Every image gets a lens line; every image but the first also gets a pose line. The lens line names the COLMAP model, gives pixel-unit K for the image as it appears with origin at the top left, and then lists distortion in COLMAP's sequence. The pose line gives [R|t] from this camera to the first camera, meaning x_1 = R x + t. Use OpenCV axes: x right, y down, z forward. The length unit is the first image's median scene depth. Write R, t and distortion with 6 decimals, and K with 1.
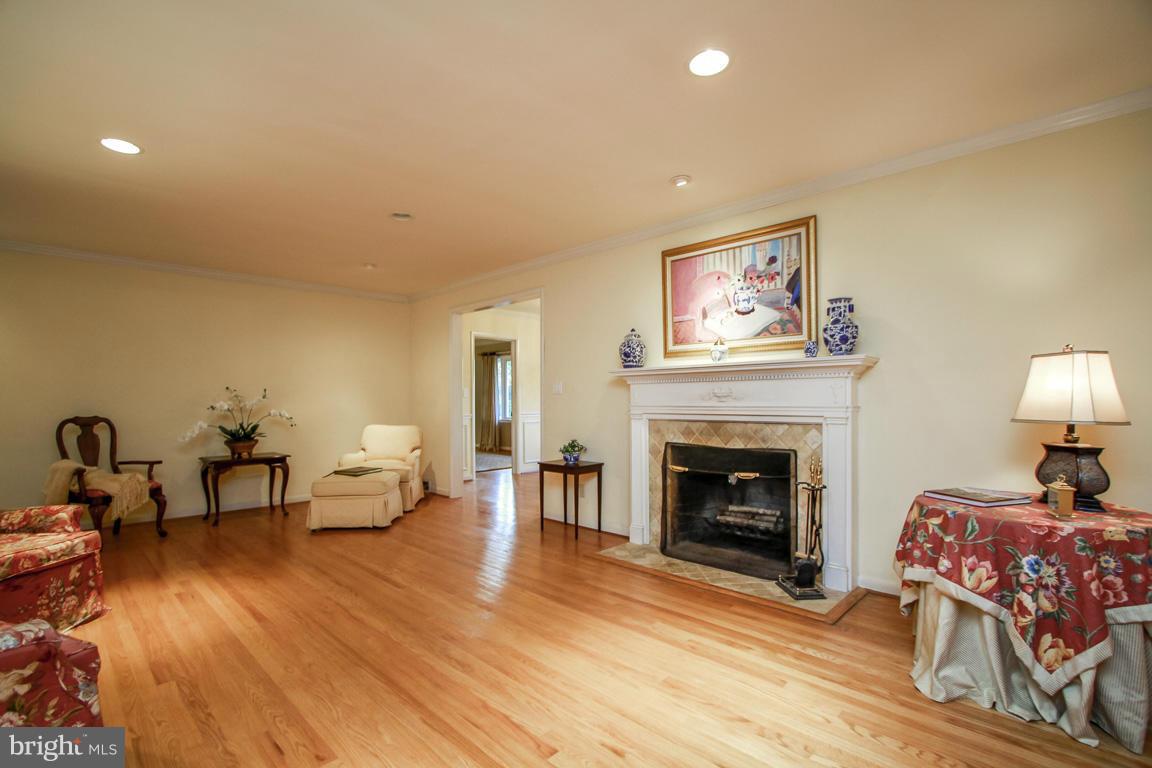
lens RADIAL K [[527.9, 0, 574.1], [0, 527.9, 400.3], [0, 0, 1]] dist [-0.020137, 0.004371]
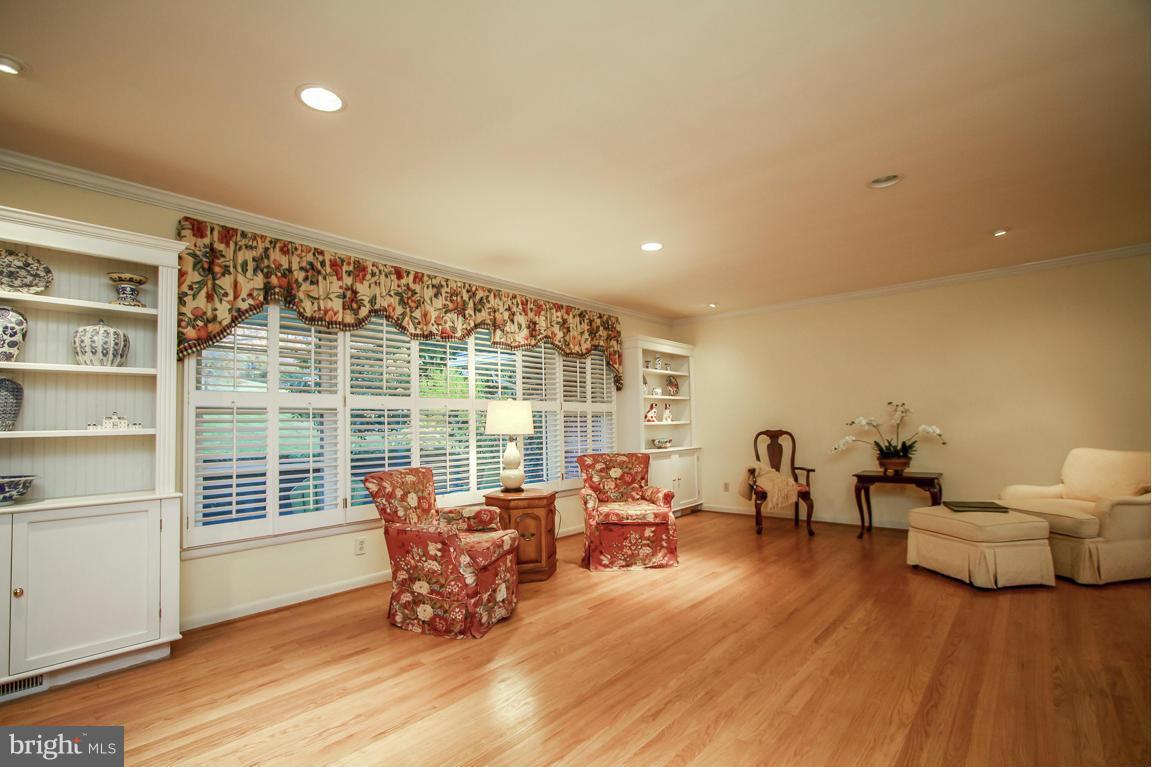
lens RADIAL K [[527.9, 0, 574.1], [0, 527.9, 399.8], [0, 0, 1]] dist [-0.020137, 0.004371]
pose [[0.052854, -0.042451, -0.997700, 0.410311], [0.018234, 0.998970, -0.041539, 0.000862], [0.998436, -0.015997, 0.053574, 0.483281]]
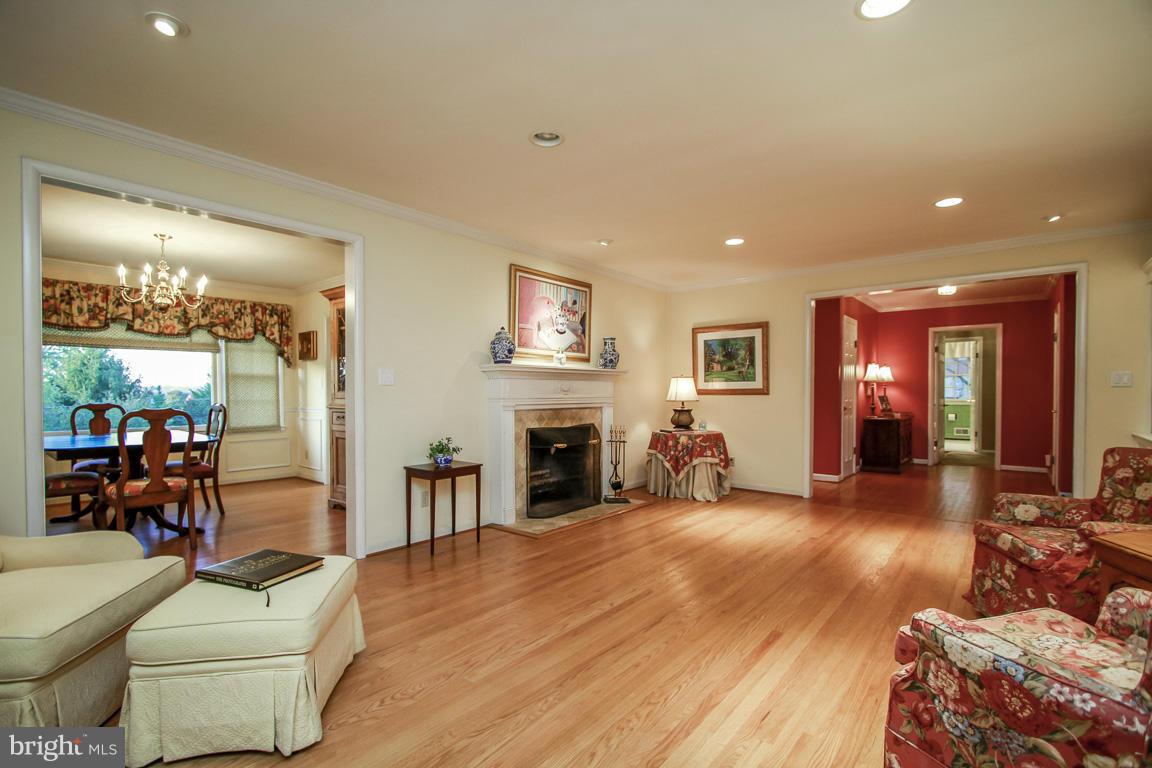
lens RADIAL K [[527.9, 0, 574.1], [0, 527.9, 400.3], [0, 0, 1]] dist [-0.020137, 0.004371]
pose [[-0.077351, -0.009448, 0.996959, -1.044301], [0.003127, 0.999948, 0.009719, 0.004173], [-0.996999, 0.003869, -0.077317, 1.006539]]
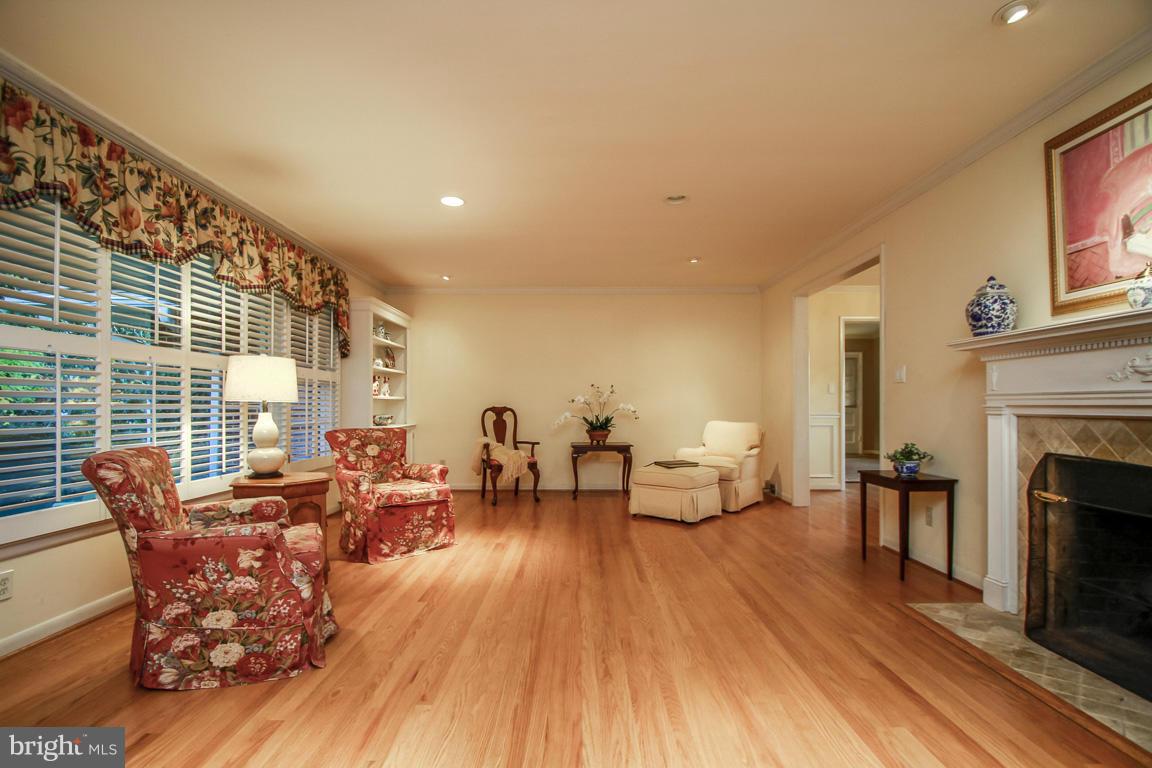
lens RADIAL K [[527.9, 0, 574.1], [0, 527.9, 400.3], [0, 0, 1]] dist [-0.020137, 0.004371]
pose [[0.693753, -0.001832, -0.720211, 0.233840], [-0.003948, 0.999972, -0.006347, 0.025030], [0.720202, 0.007246, 0.693726, 0.195927]]
